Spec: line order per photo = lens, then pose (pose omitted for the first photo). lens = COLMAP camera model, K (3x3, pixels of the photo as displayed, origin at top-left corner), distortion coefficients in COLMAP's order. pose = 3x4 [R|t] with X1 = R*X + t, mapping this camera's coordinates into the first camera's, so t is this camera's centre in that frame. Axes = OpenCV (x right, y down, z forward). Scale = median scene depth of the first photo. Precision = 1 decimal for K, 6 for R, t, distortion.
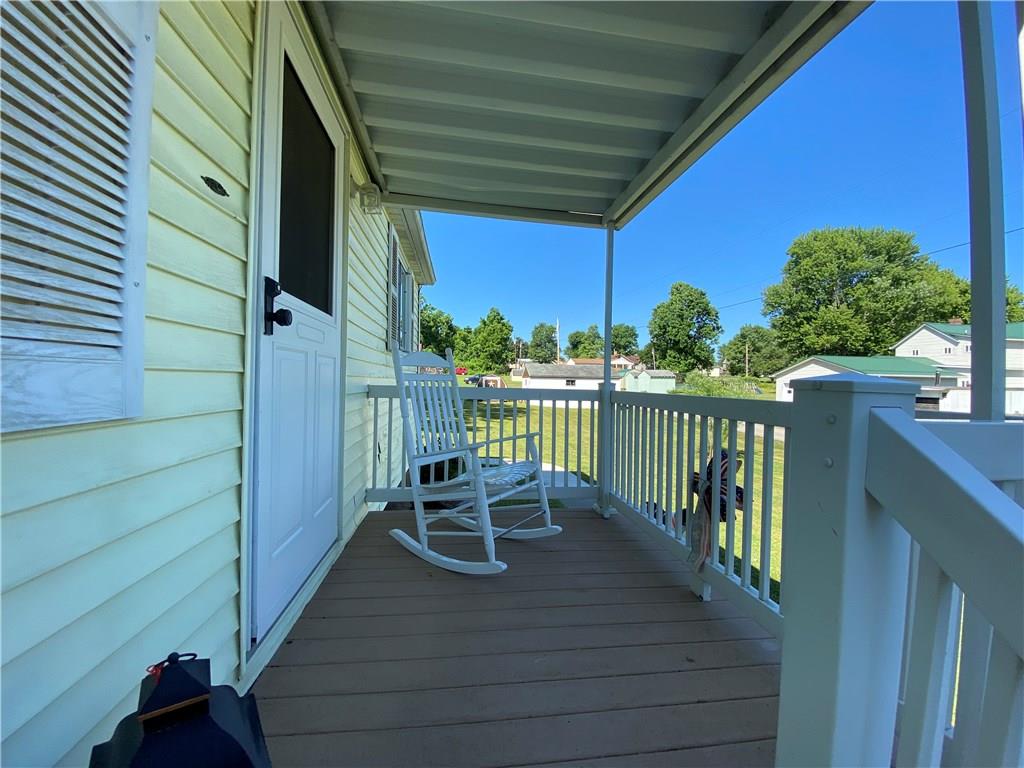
lens RADIAL K [[416.6, 0, 515.6], [0, 416.6, 384.9], [0, 0, 1]] dist [0.013377, -0.008905]
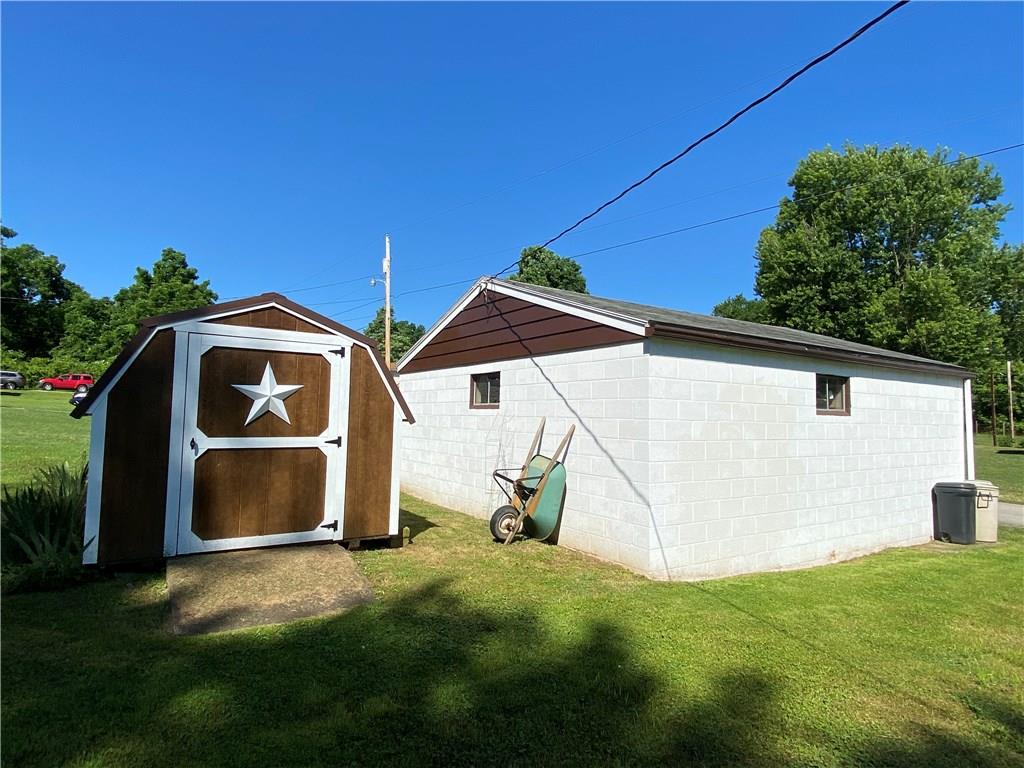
lens RADIAL K [[580.3, 0, 510.5], [0, 580.3, 383.8], [0, 0, 1]] dist [-0.009416, -0.003094]
pose [[0.878509, 0.030526, 0.476750, -0.024885], [-0.001209, 0.998095, -0.061678, 0.001525], [-0.477725, 0.053608, 0.876872, 0.275850]]
